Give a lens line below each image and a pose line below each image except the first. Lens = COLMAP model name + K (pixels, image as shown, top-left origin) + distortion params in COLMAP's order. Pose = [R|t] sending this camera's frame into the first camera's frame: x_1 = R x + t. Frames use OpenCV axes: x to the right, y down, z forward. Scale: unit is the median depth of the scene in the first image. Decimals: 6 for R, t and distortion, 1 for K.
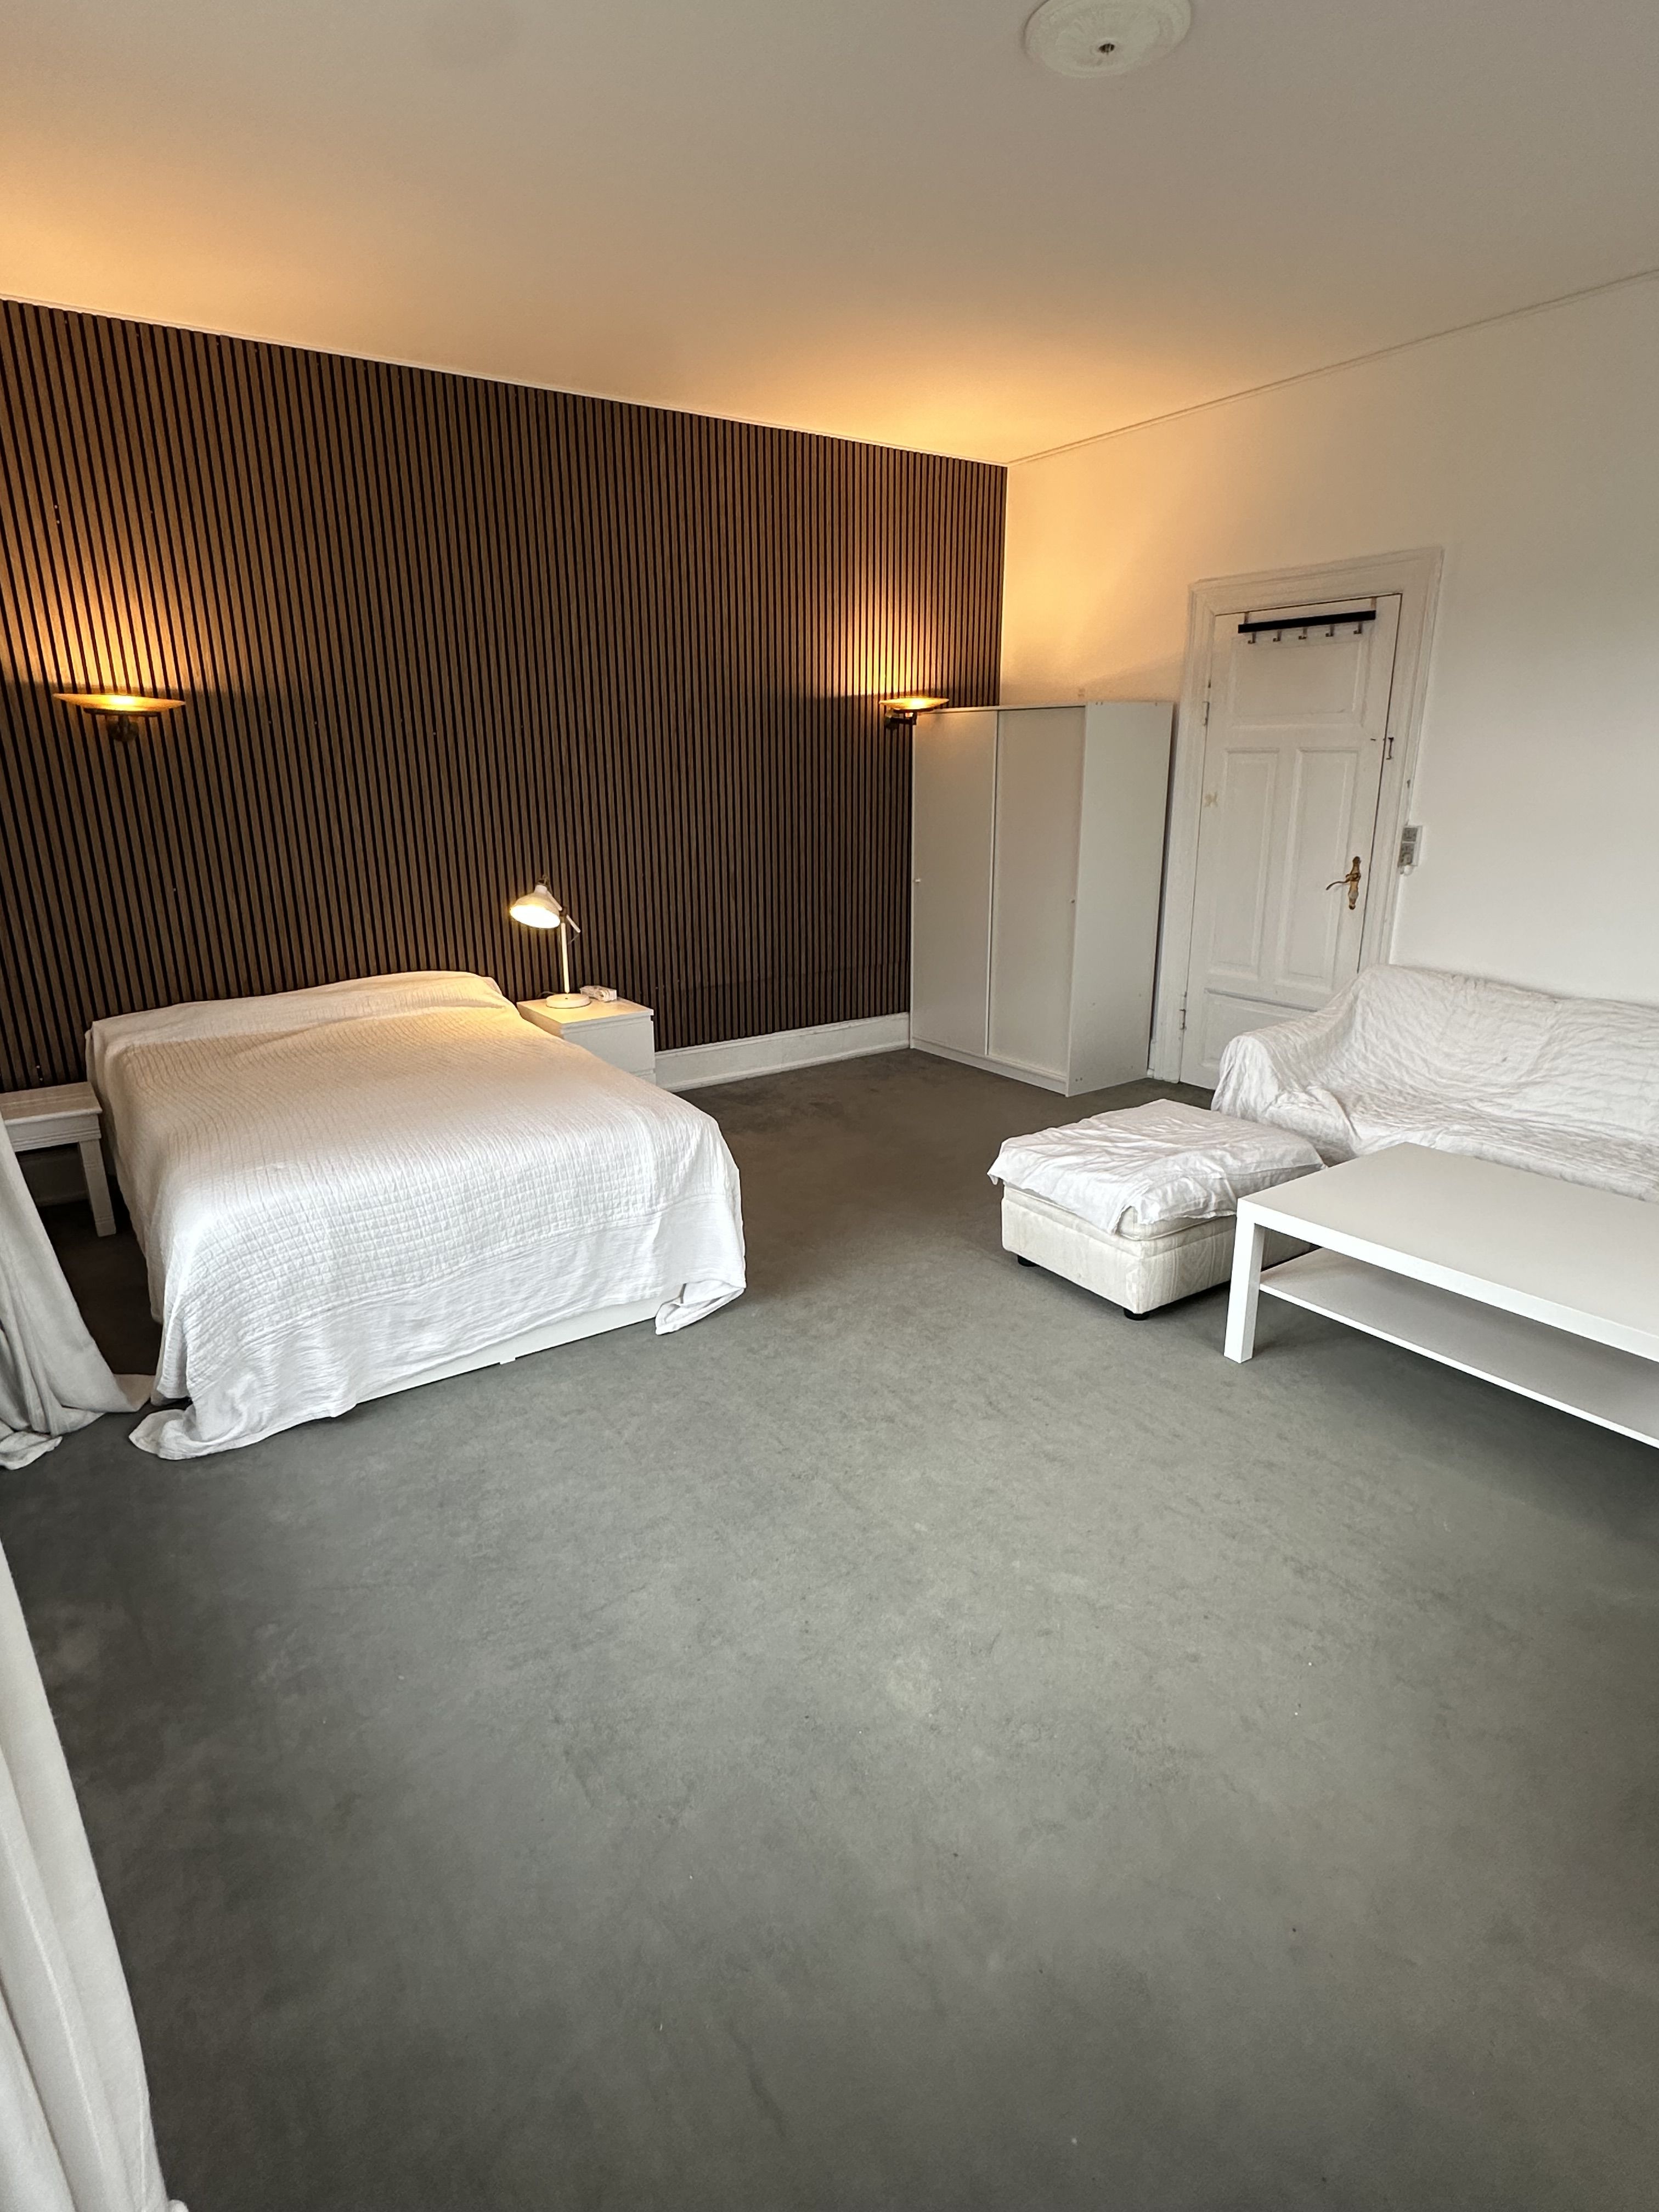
lens RADIAL K [[1175.8, 0, 822.6], [0, 1175.8, 1092.7], [0, 0, 1]] dist [-0.008386, 0.003920]
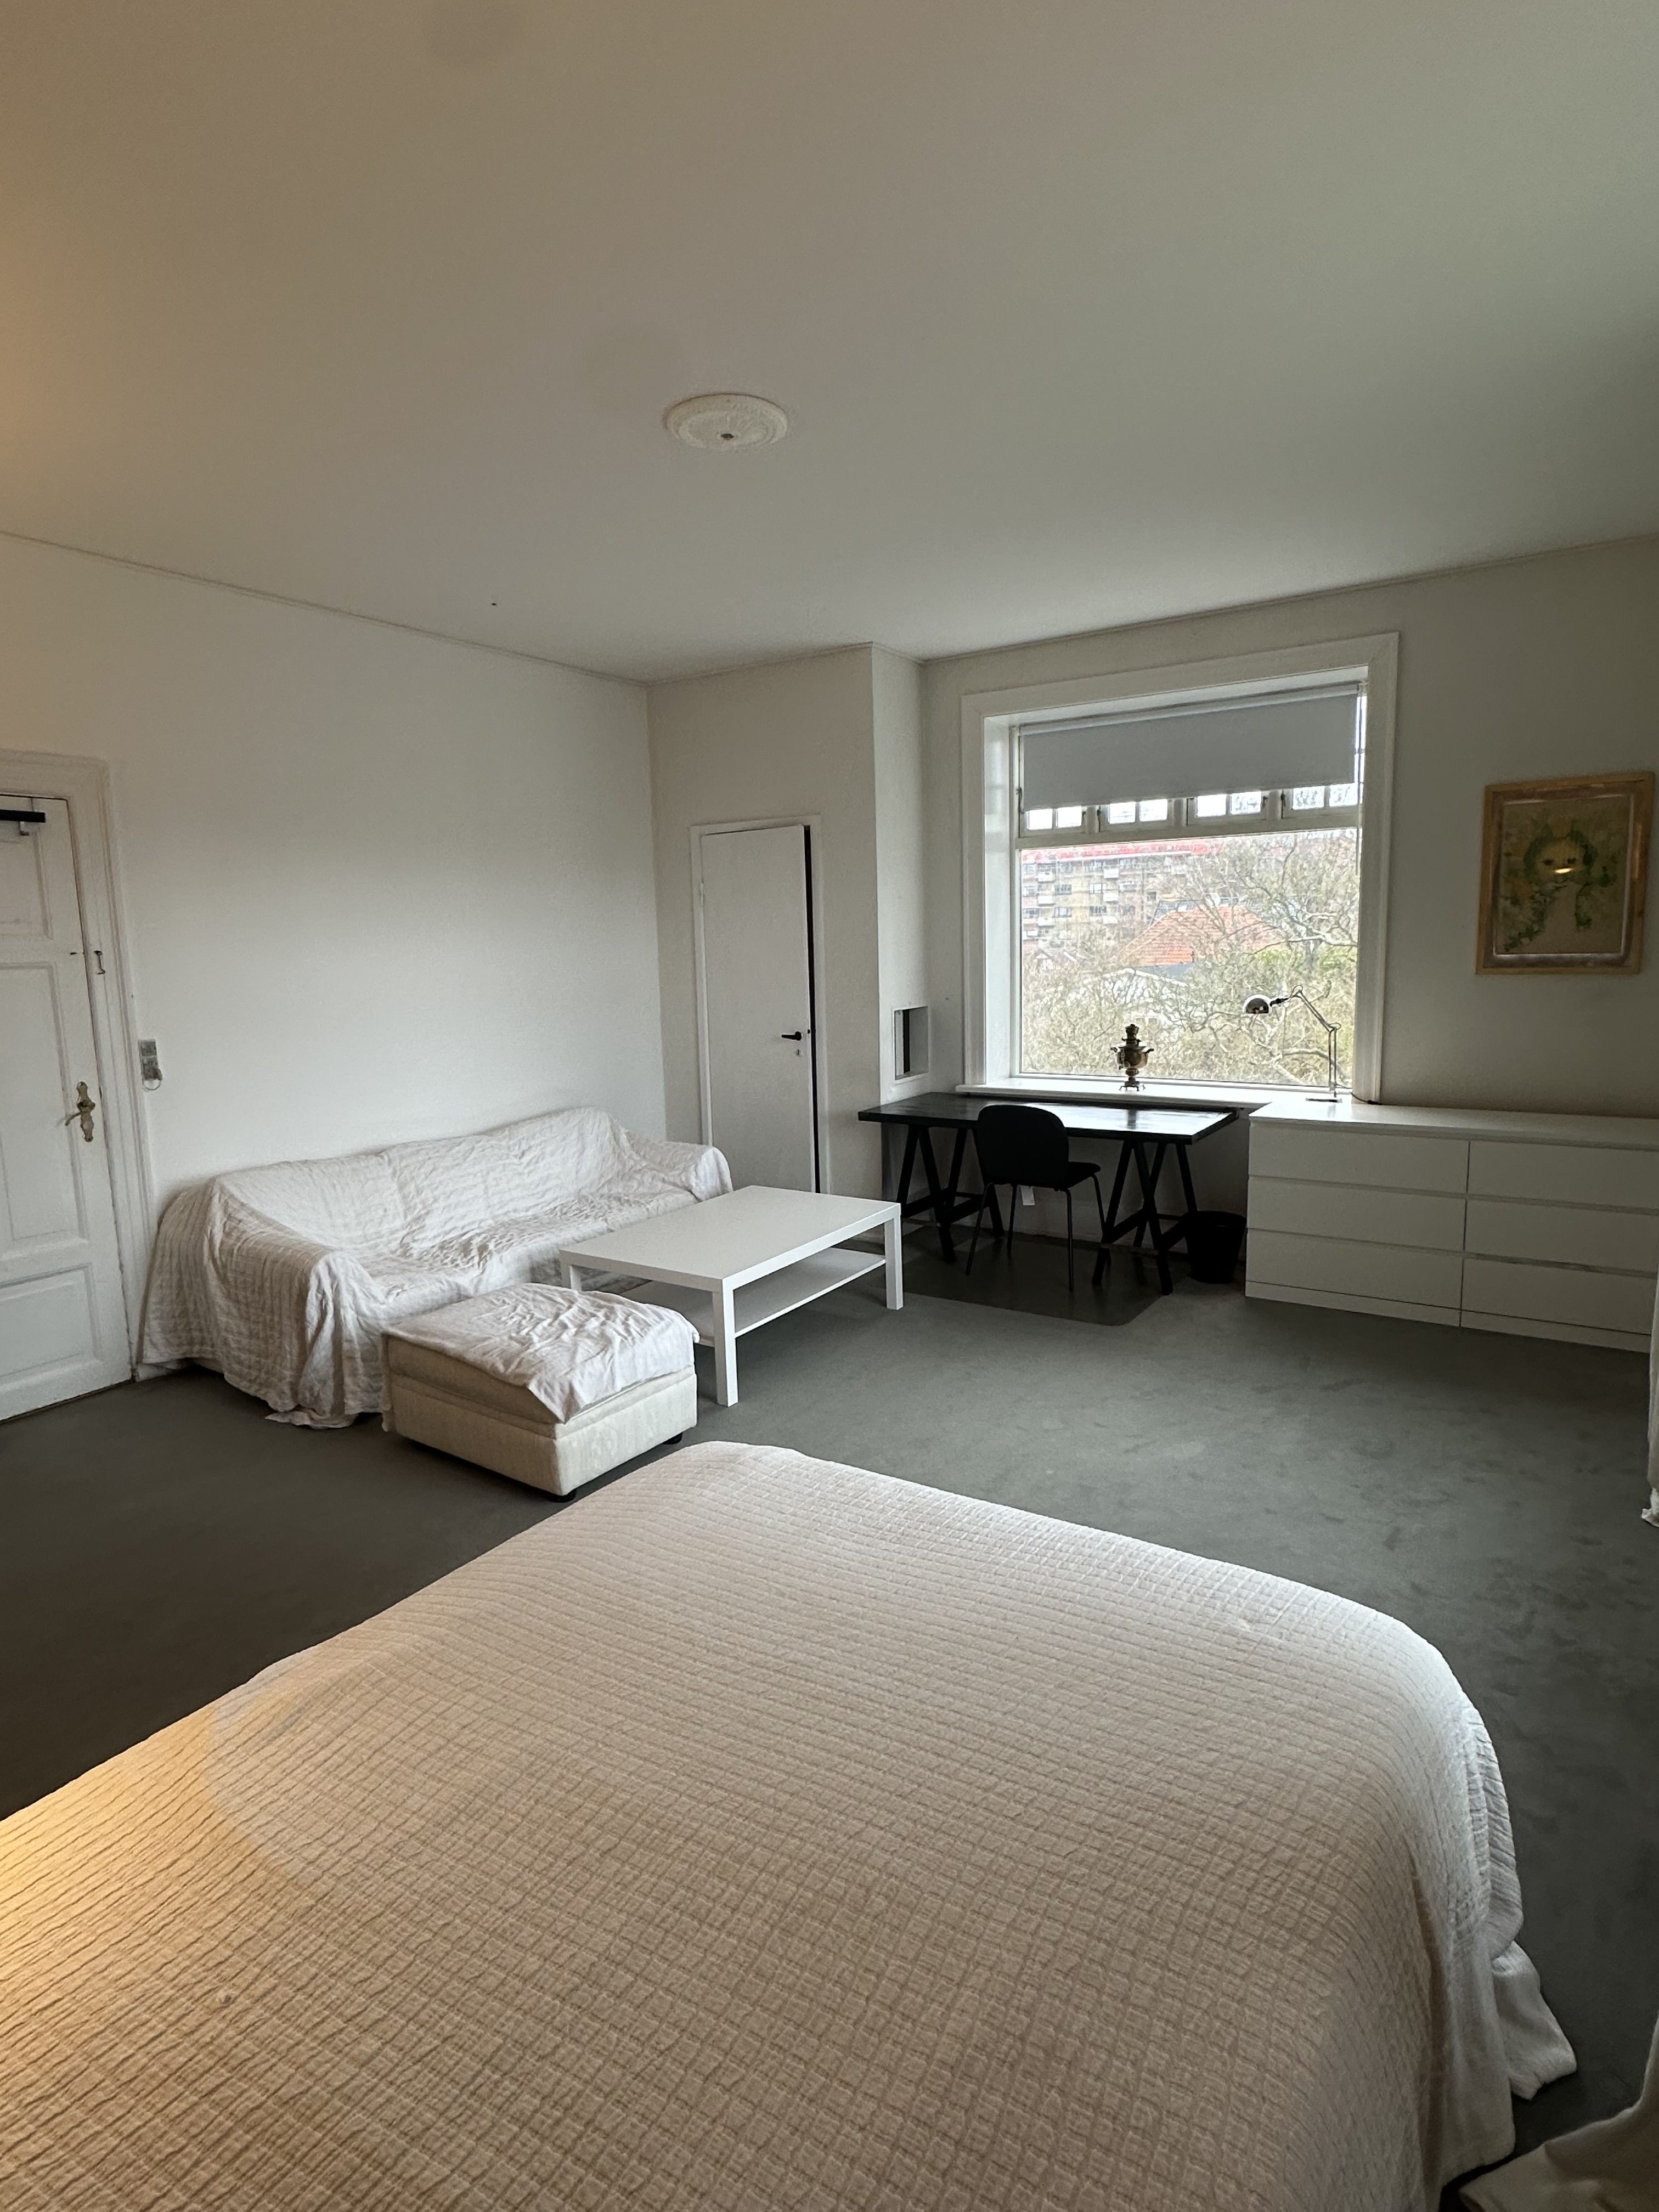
lens RADIAL K [[1175.8, 0, 808.4], [0, 1175.8, 1103.3], [0, 0, 1]] dist [-0.008386, 0.003920]
pose [[-0.348838, -0.110914, 0.930597, -0.664800], [0.292150, 0.930623, 0.220431, -0.268824], [-0.890483, 0.348769, -0.292233, 0.944666]]
